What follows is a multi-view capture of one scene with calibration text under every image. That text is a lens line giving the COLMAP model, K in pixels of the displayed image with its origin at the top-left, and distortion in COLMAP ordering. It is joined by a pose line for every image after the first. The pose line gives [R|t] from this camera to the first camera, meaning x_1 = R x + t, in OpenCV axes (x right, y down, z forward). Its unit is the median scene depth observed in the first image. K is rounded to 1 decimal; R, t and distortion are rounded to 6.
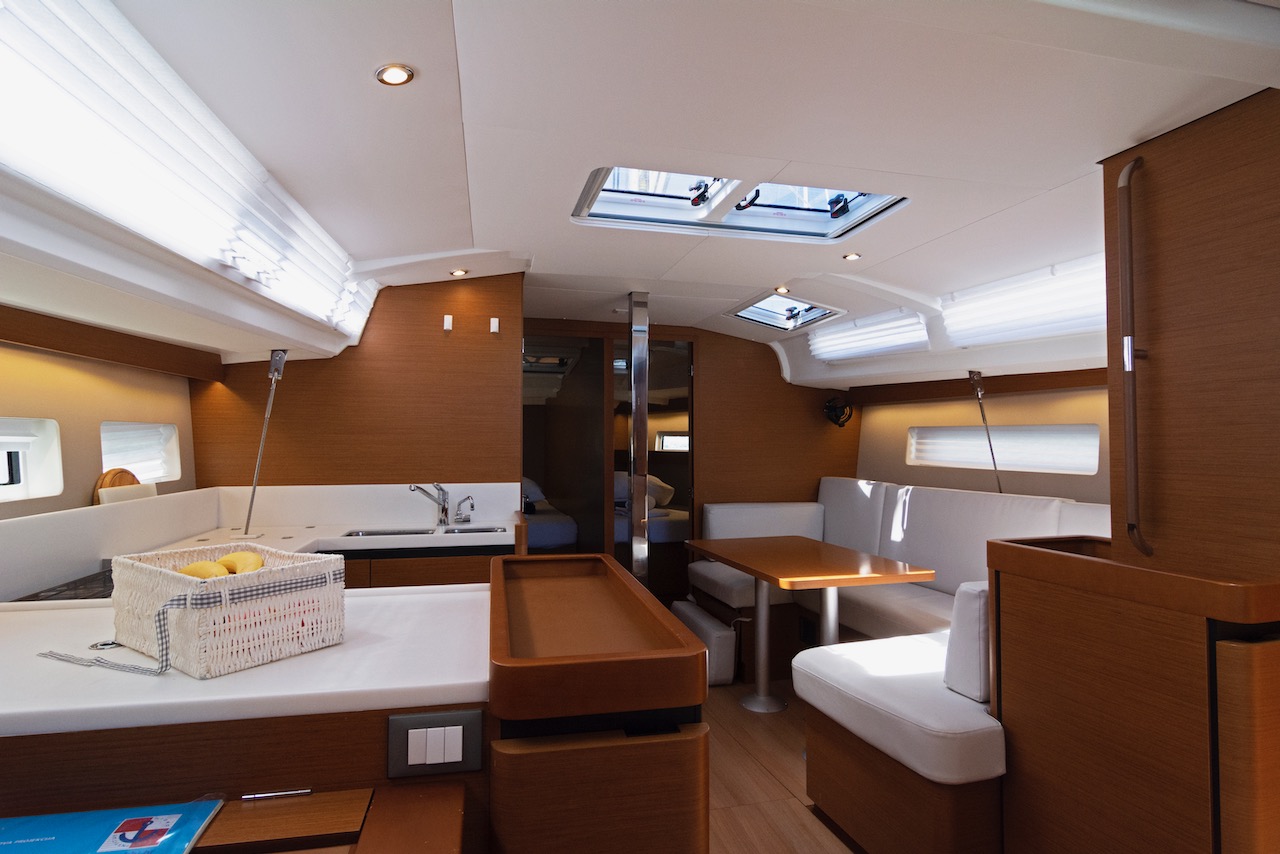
lens RADIAL K [[682.3, 0, 640.0], [0, 682.3, 427.0], [0, 0, 1]] dist [0.002080, 0.000388]
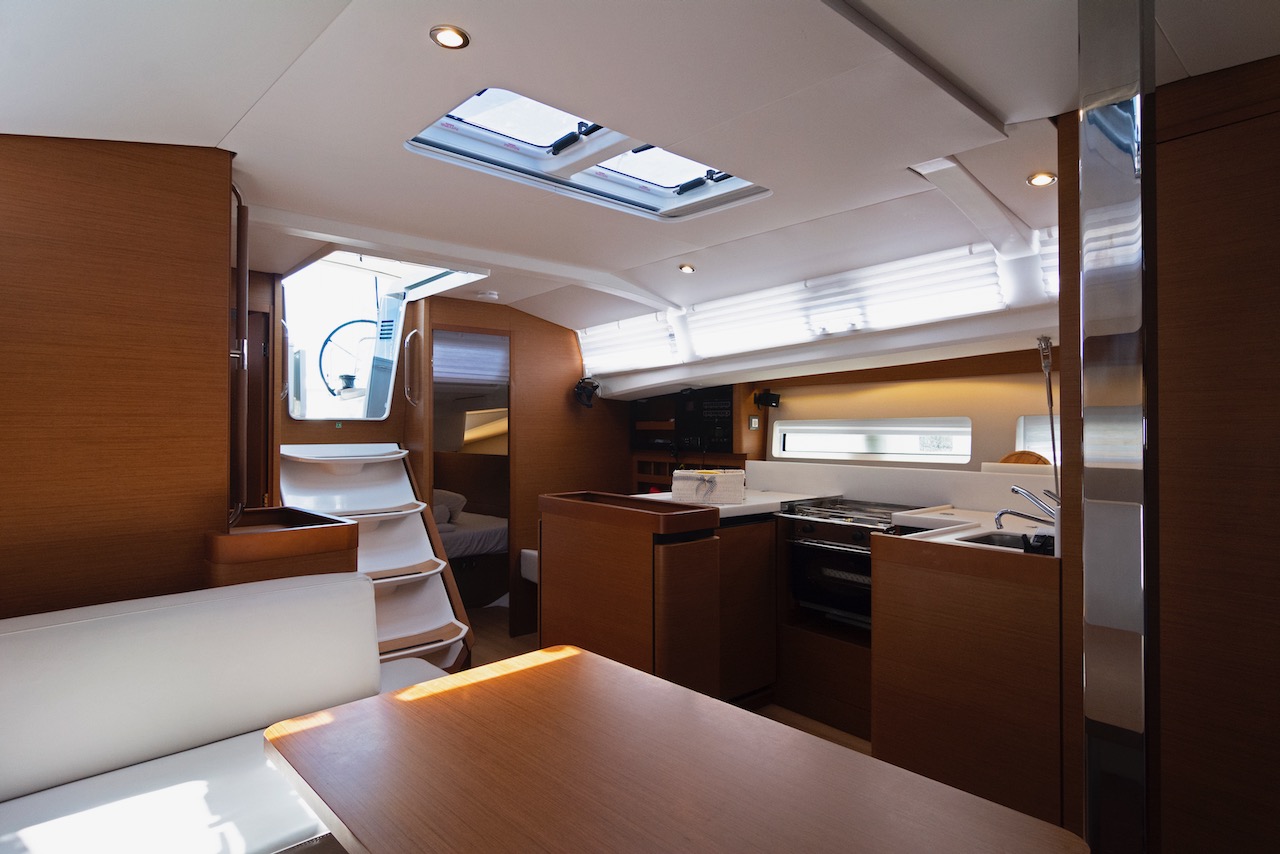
lens RADIAL K [[686.4, 0, 640.0], [0, 686.4, 427.0], [0, 0, 1]] dist [-0.004155, -0.000194]
pose [[-0.892155, 0.002451, -0.451724, 0.404857], [0.013081, 0.999706, -0.020411, 0.025408], [0.451541, -0.024119, -0.891924, 1.472979]]
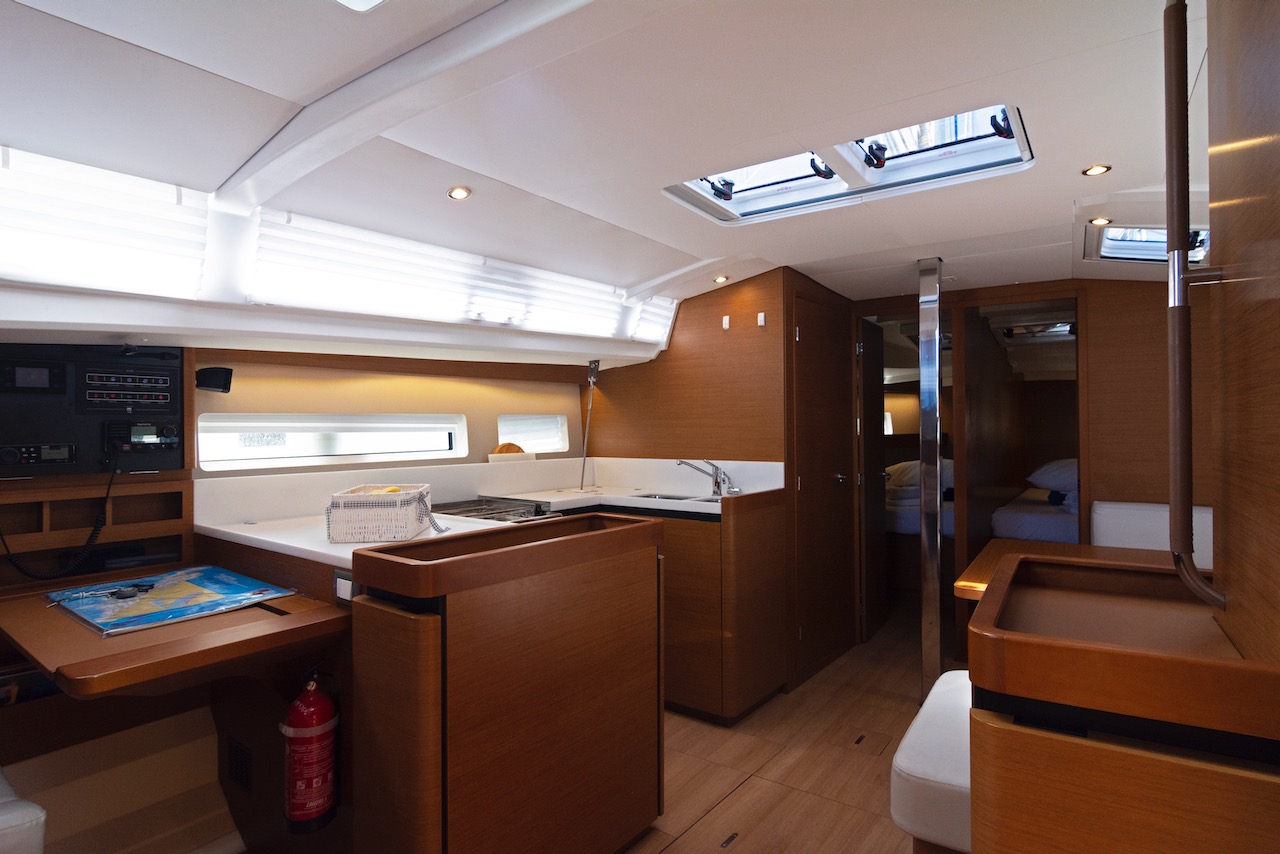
lens RADIAL K [[686.4, 0, 640.0], [0, 686.4, 427.0], [0, 0, 1]] dist [-0.004155, -0.000194]
pose [[0.643782, -0.003475, -0.765201, 0.561060], [0.023399, 0.999611, 0.015146, 0.003993], [0.764851, -0.027655, 0.643613, 0.142413]]
